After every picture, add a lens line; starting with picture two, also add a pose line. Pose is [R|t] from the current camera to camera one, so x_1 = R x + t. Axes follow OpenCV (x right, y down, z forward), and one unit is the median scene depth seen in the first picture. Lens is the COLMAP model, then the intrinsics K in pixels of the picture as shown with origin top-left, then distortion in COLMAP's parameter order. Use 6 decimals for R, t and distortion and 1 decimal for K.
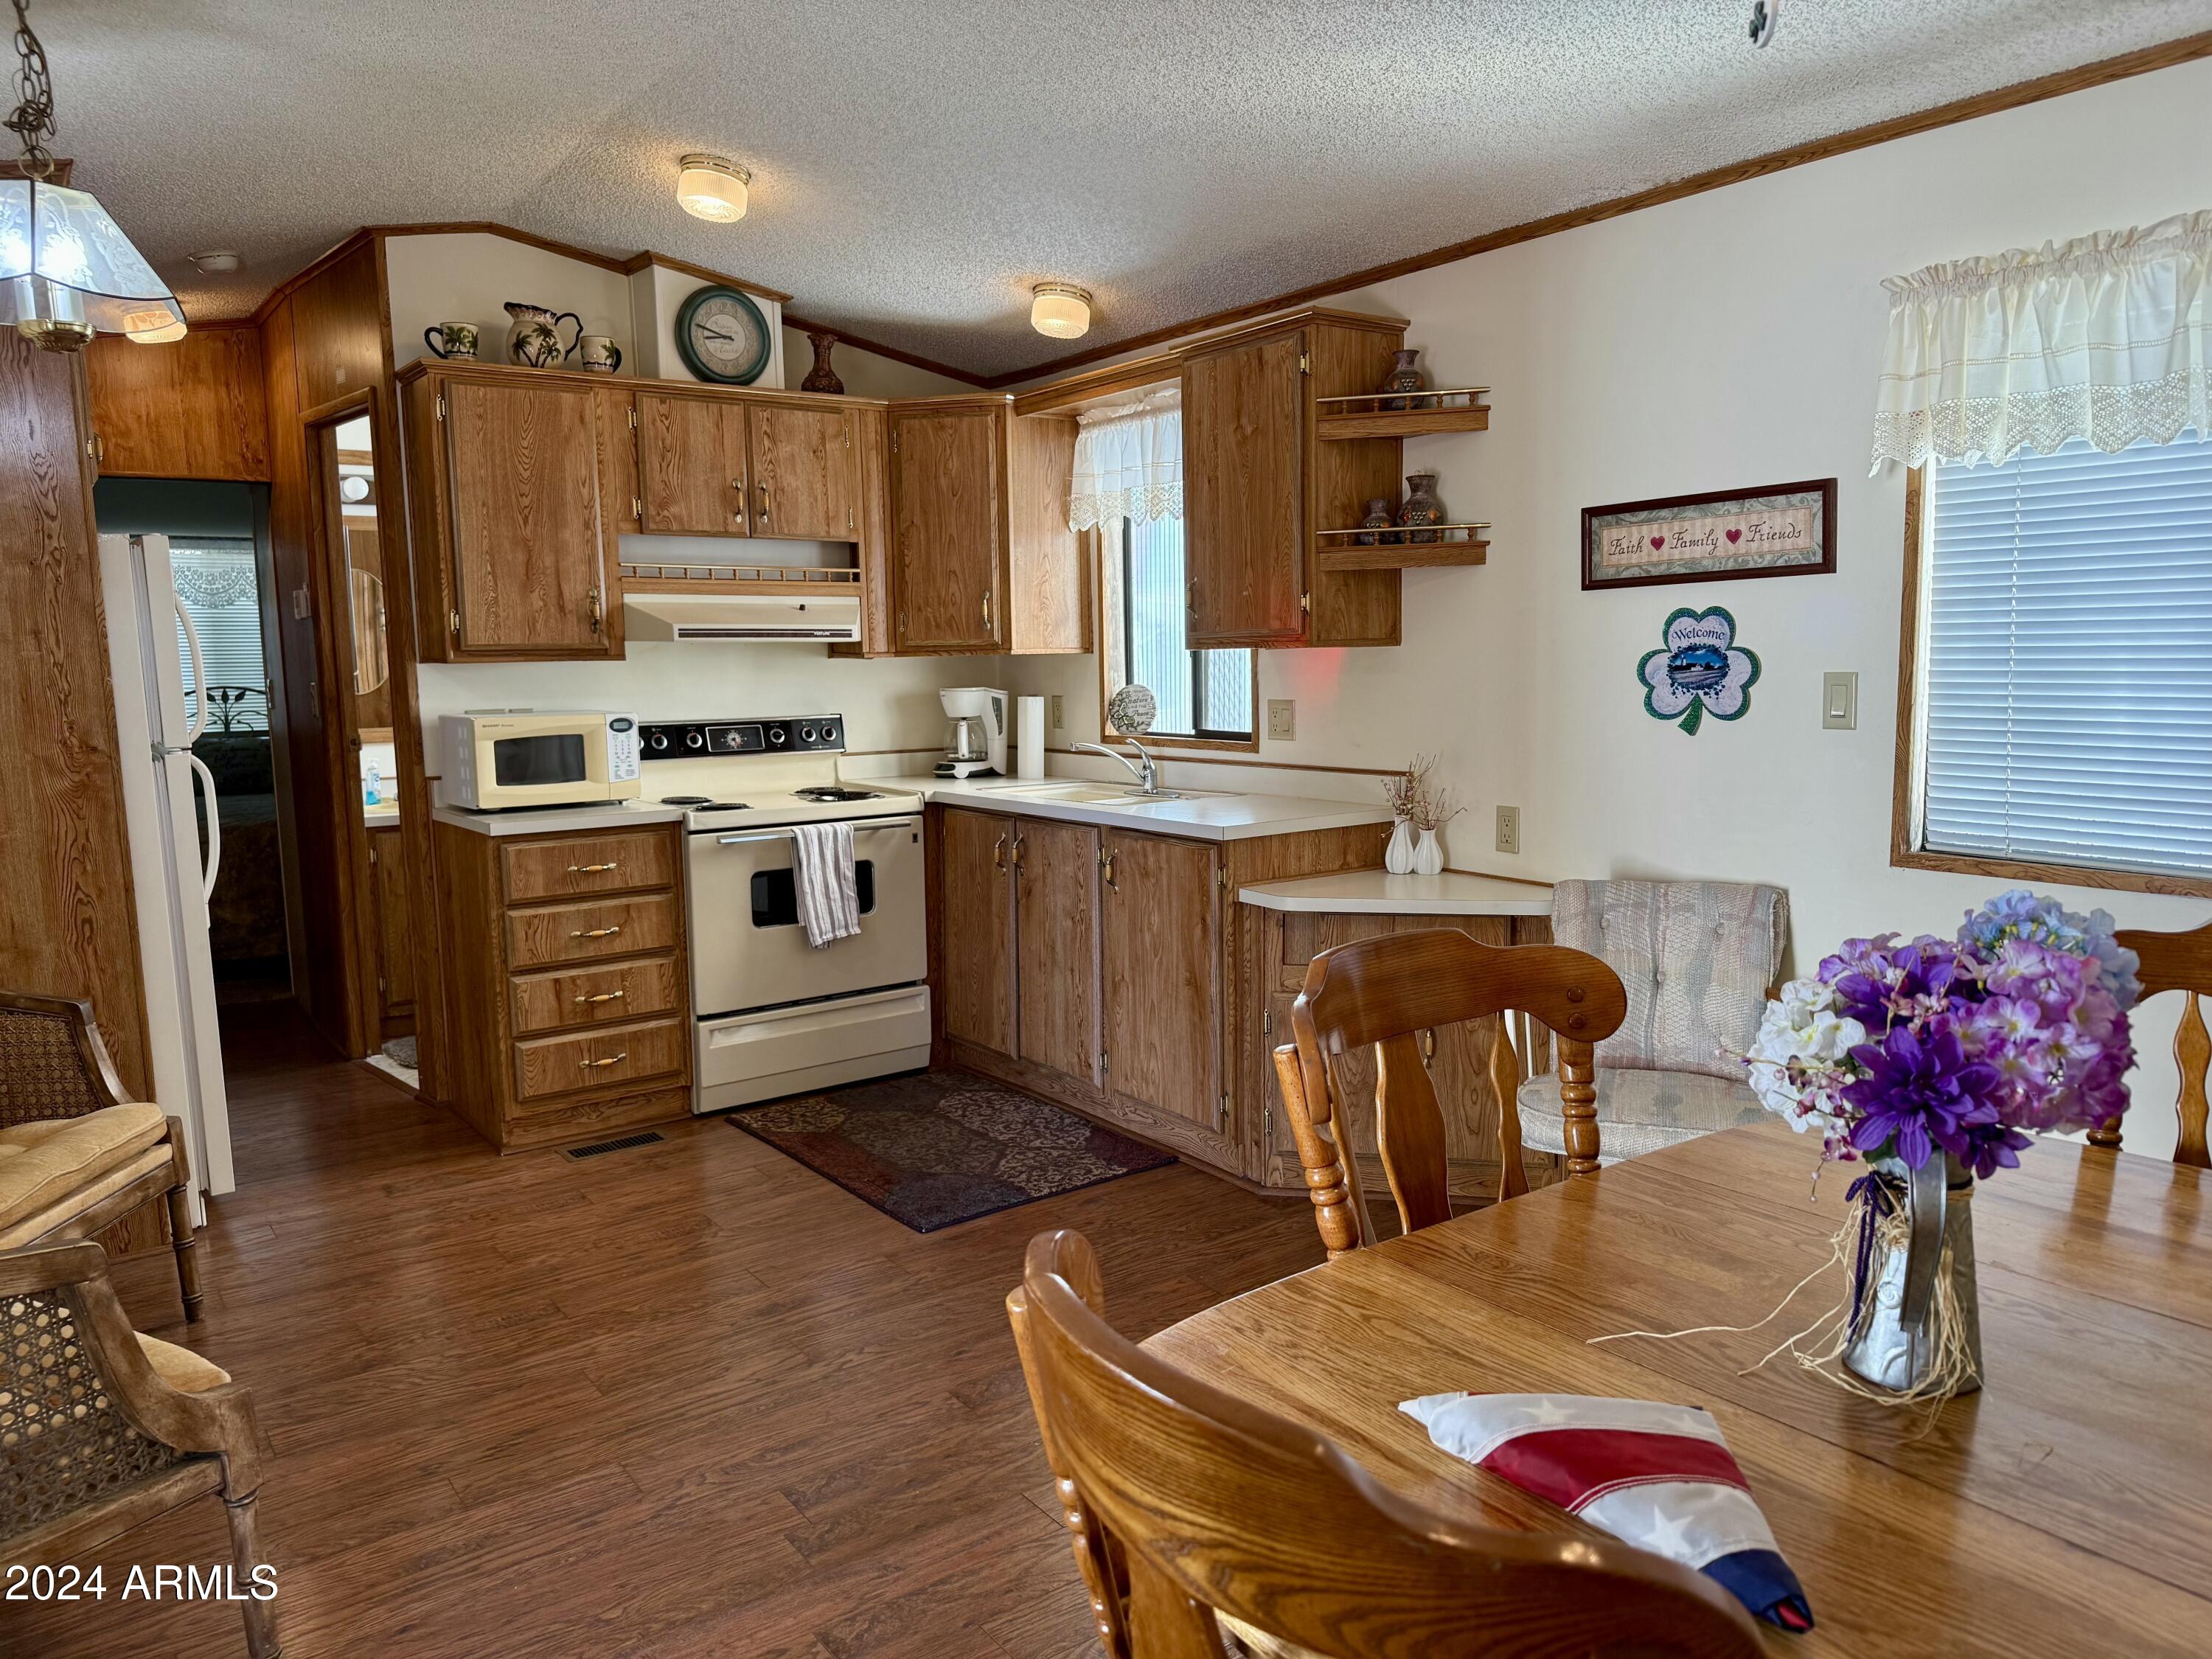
lens RADIAL K [[1555.9, 0, 1111.8], [0, 1555.9, 912.2], [0, 0, 1]] dist [0.091643, -0.172612]
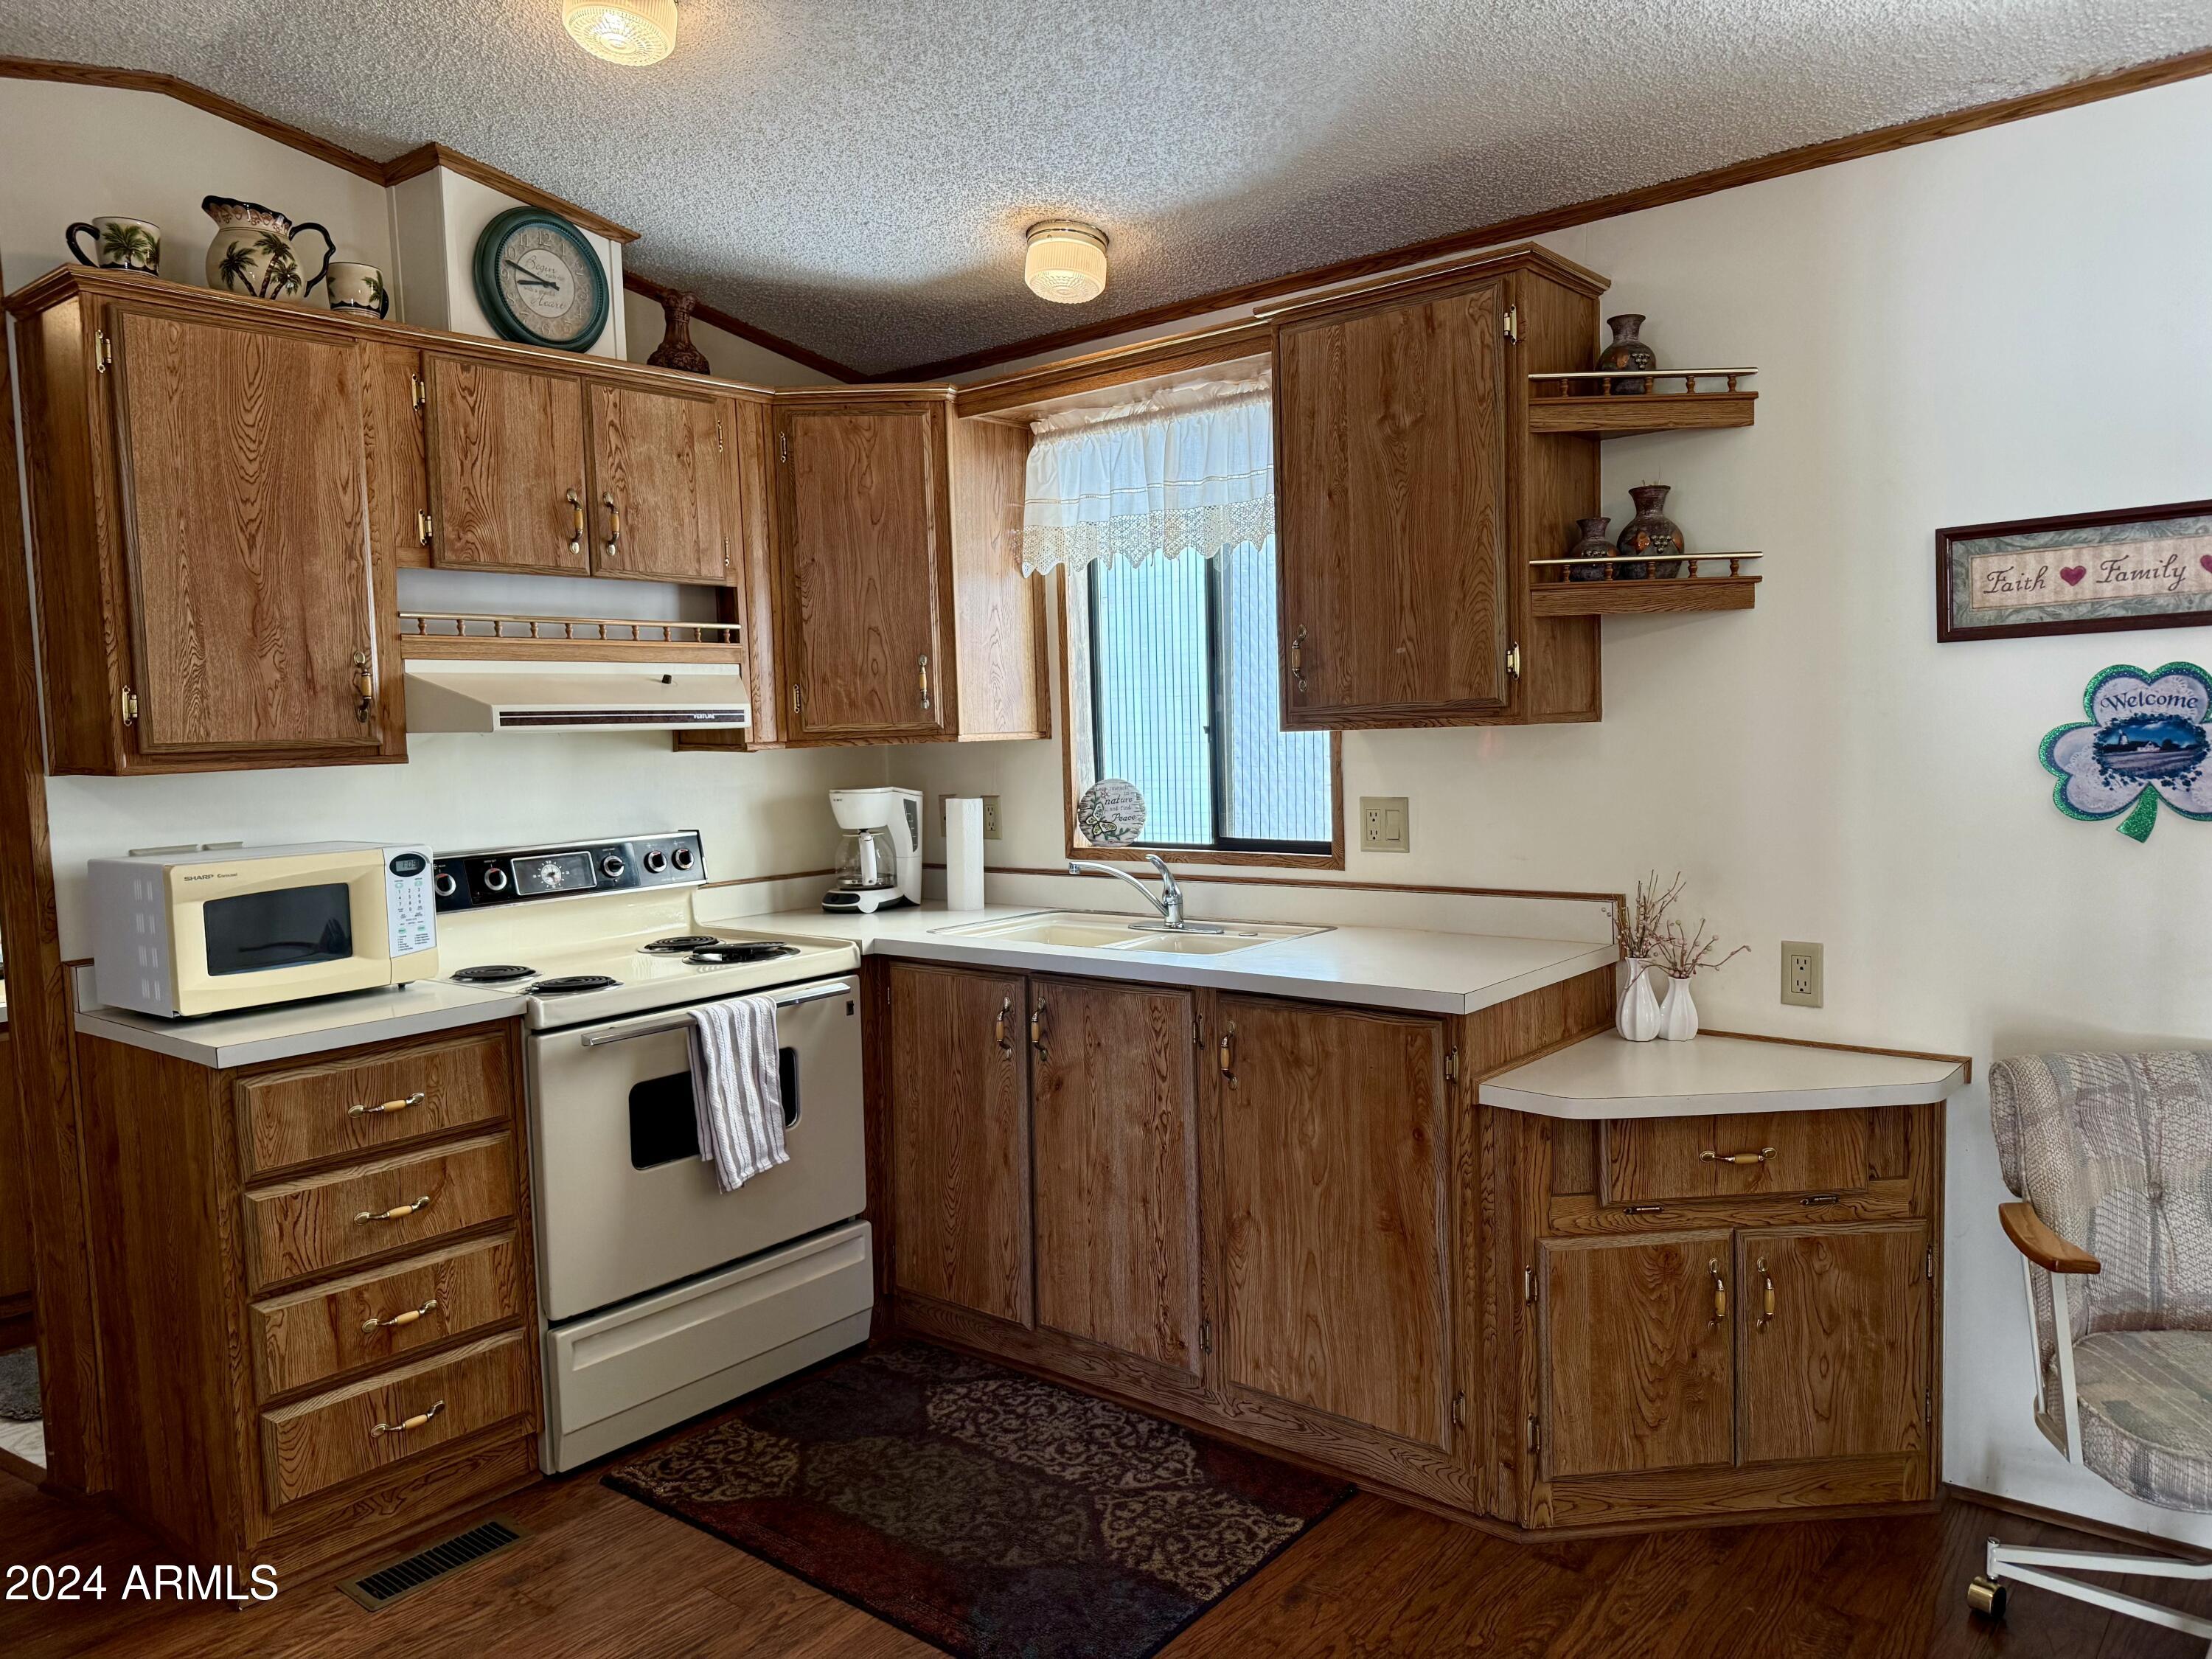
lens RADIAL K [[1576.6, 0, 1102.6], [0, 1576.6, 892.4], [0, 0, 1]] dist [0.005804, -0.008799]
pose [[0.969560, -0.039408, 0.241661, -0.201382], [0.054915, 0.996818, -0.057769, -0.057760], [-0.238615, 0.069282, 0.968640, 0.328178]]
